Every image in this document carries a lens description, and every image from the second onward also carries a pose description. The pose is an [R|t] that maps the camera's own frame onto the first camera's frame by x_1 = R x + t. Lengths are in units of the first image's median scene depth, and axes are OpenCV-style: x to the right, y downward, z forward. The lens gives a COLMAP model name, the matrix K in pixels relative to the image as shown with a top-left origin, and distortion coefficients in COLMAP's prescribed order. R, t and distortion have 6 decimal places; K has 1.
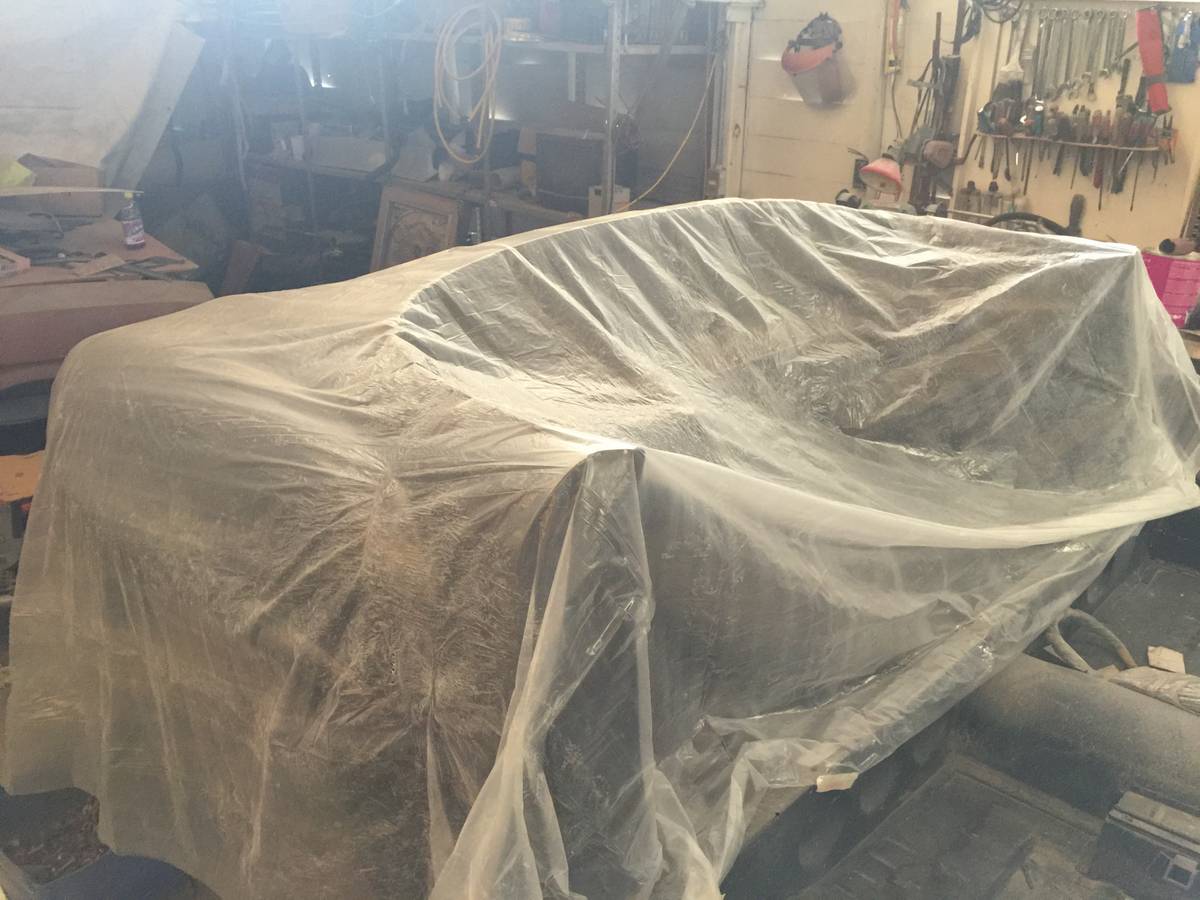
lens RADIAL K [[1020.7, 0, 600.5], [0, 1020.7, 445.8], [0, 0, 1]] dist [0.090890, -0.127233]
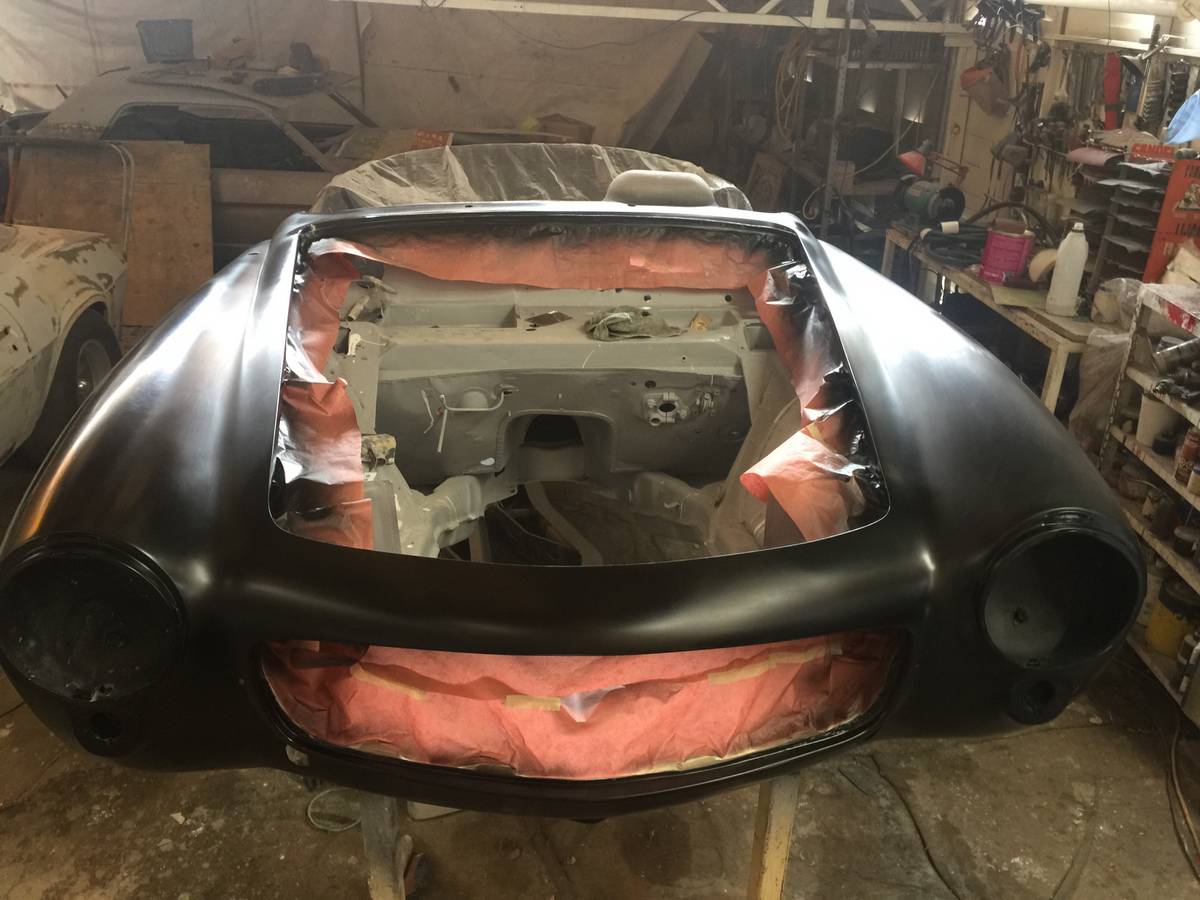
lens RADIAL K [[1020.7, 0, 594.7], [0, 1020.7, 434.1], [0, 0, 1]] dist [0.090890, -0.127233]
pose [[0.758414, 0.255737, -0.599505, 1.850549], [-0.254923, 0.962924, 0.088271, 0.174134], [0.599852, 0.085882, 0.795489, -0.752580]]
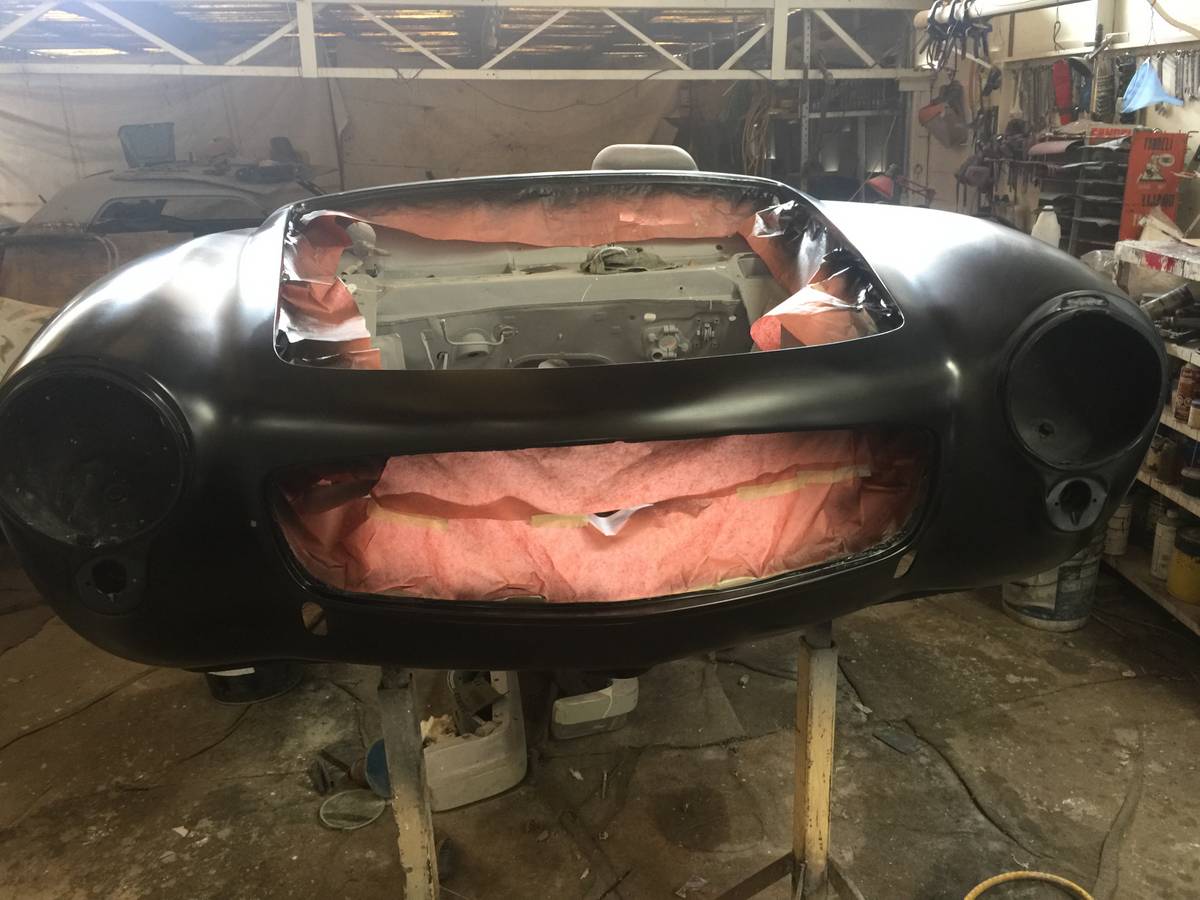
lens RADIAL K [[1020.7, 0, 611.3], [0, 1020.7, 432.5], [0, 0, 1]] dist [0.090890, -0.127233]
pose [[0.787567, 0.129321, -0.602506, 1.873842], [-0.187757, 0.981601, -0.034737, 0.427618], [0.586929, 0.140483, 0.797358, -0.723957]]
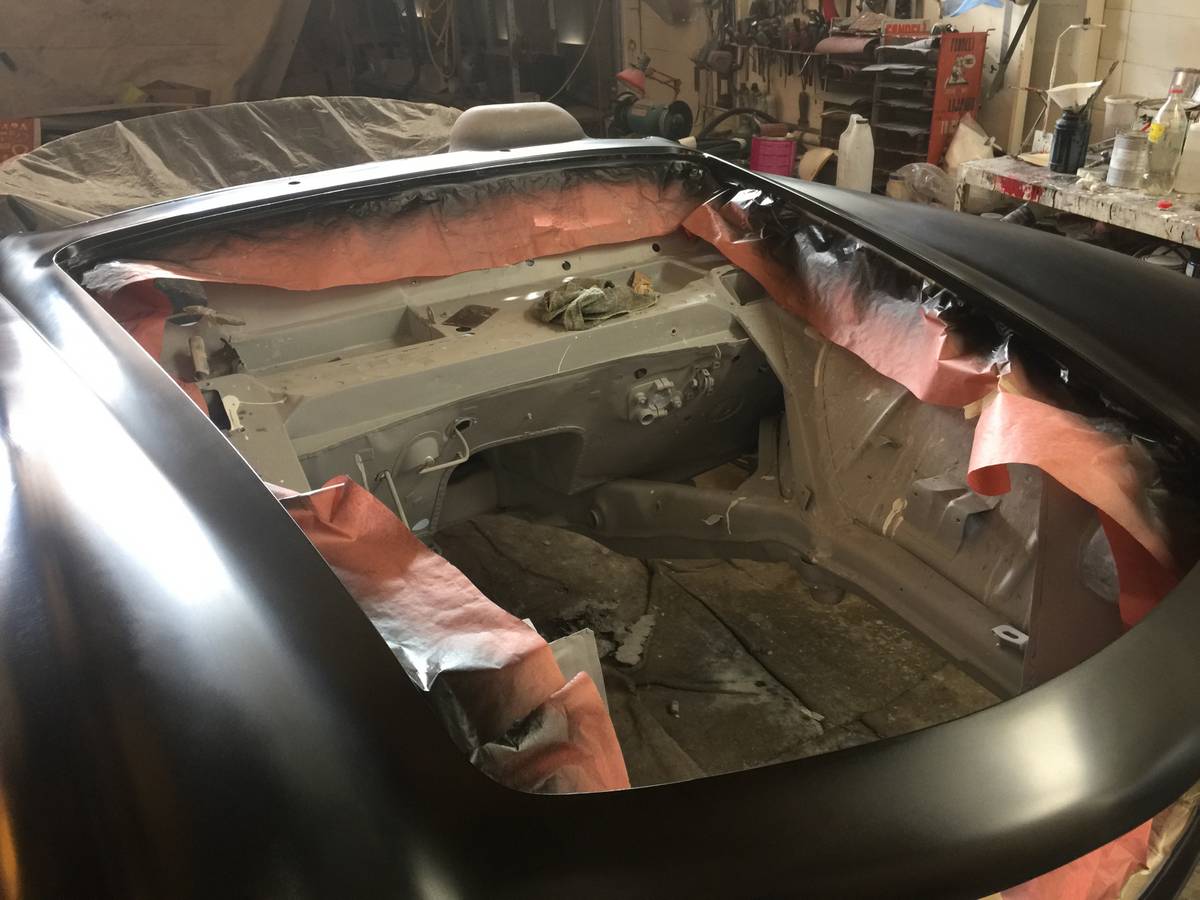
lens RADIAL K [[1020.7, 0, 596.2], [0, 1020.7, 435.0], [0, 0, 1]] dist [0.090890, -0.127233]
pose [[0.957961, 0.067404, -0.278867, 1.308111], [-0.048481, 0.996063, 0.074215, 0.199667], [0.282771, -0.057576, 0.957458, -0.638769]]
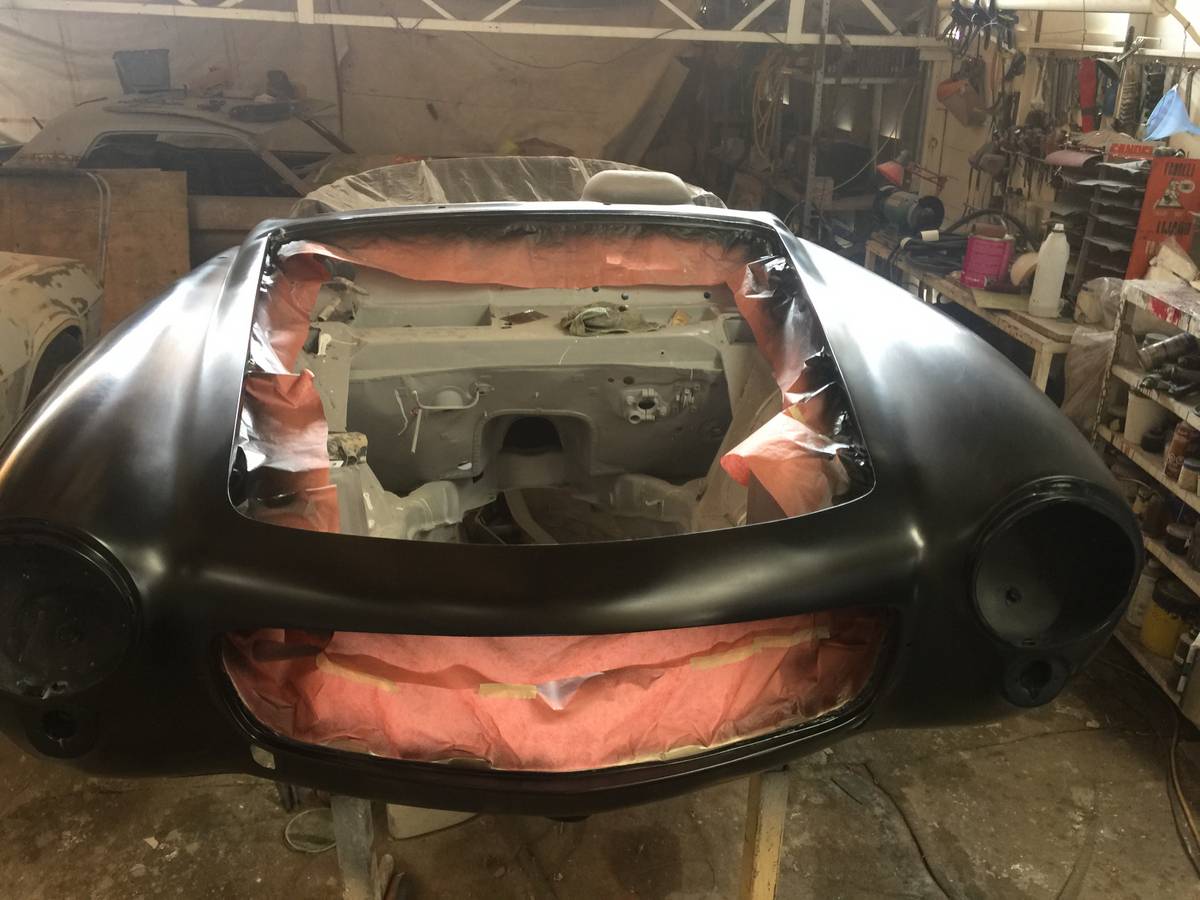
lens RADIAL K [[1020.7, 0, 587.8], [0, 1020.7, 439.8], [0, 0, 1]] dist [0.090890, -0.127233]
pose [[0.766710, 0.225361, -0.601139, 1.850595], [-0.236902, 0.969595, 0.061340, 0.219047], [0.596686, 0.095381, 0.796787, -0.715517]]
